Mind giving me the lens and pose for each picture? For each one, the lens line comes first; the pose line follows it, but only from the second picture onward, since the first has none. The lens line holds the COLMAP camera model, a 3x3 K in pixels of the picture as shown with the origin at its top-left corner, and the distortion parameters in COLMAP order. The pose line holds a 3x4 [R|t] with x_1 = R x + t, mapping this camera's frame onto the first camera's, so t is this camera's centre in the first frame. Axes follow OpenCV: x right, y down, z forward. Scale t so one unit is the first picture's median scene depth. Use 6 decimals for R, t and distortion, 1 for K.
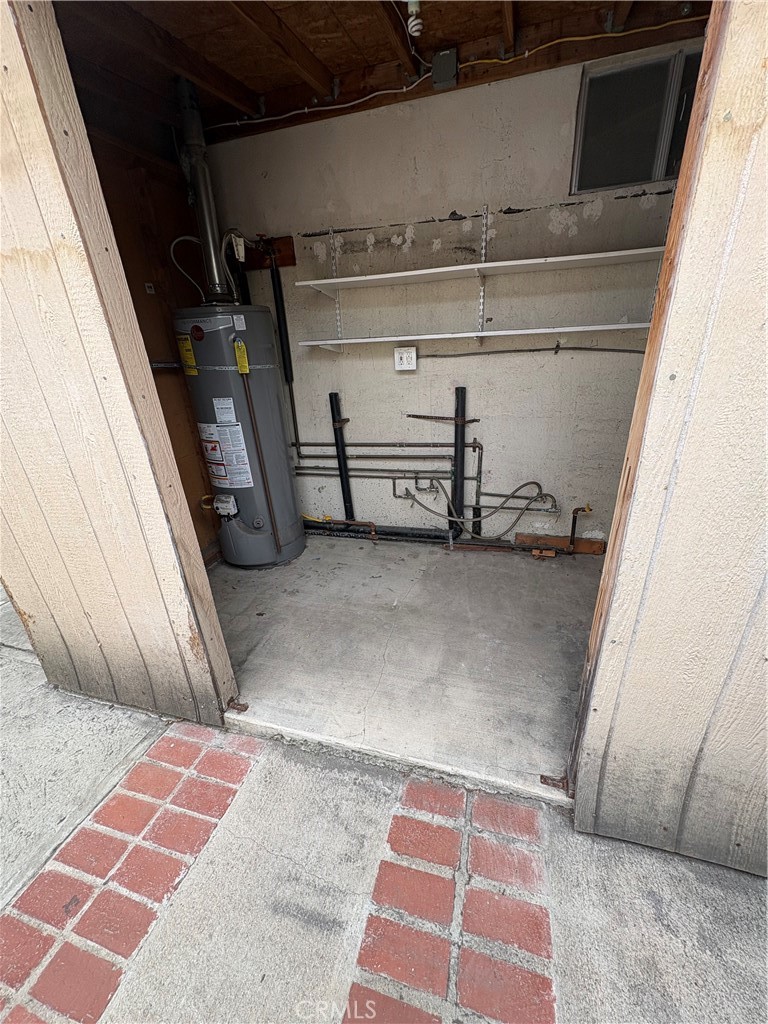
lens RADIAL K [[412.8, 0, 382.9], [0, 412.8, 514.0], [0, 0, 1]] dist [0.000873, -0.000298]
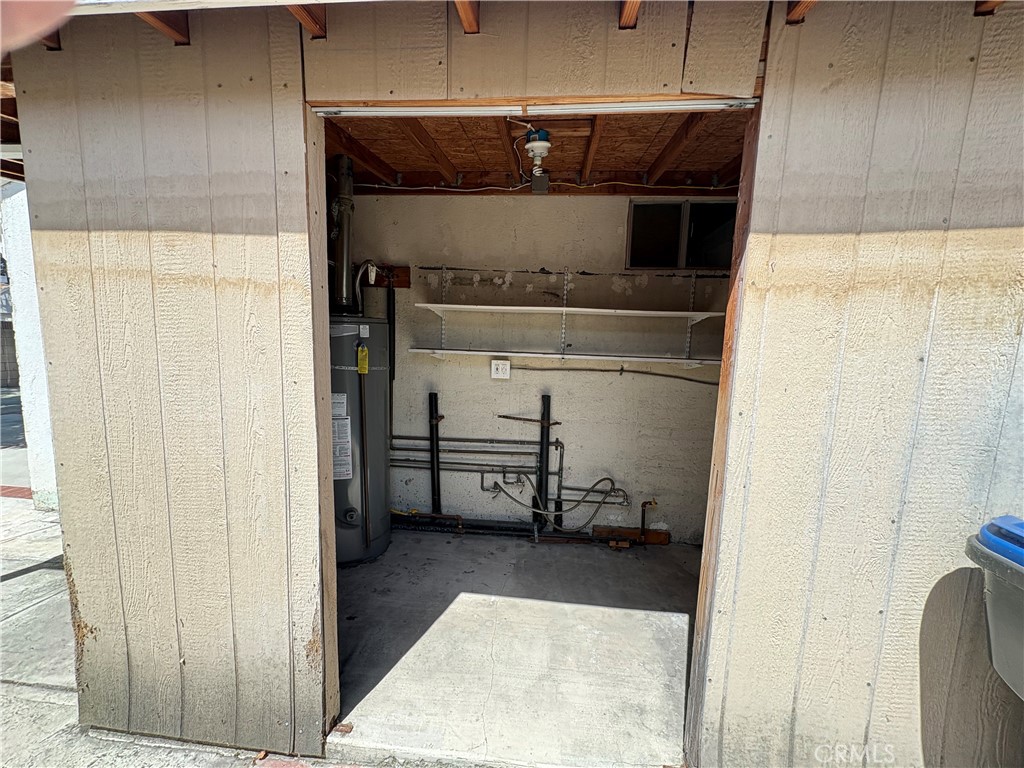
lens RADIAL K [[412.8, 0, 514.1], [0, 412.8, 383.0], [0, 0, 1]] dist [0.000873, -0.000298]
pose [[0.977271, 0.061934, 0.202747, -0.173359], [-0.000389, 0.956896, -0.290432, 0.004410], [-0.211995, 0.283752, 0.935170, -0.117911]]
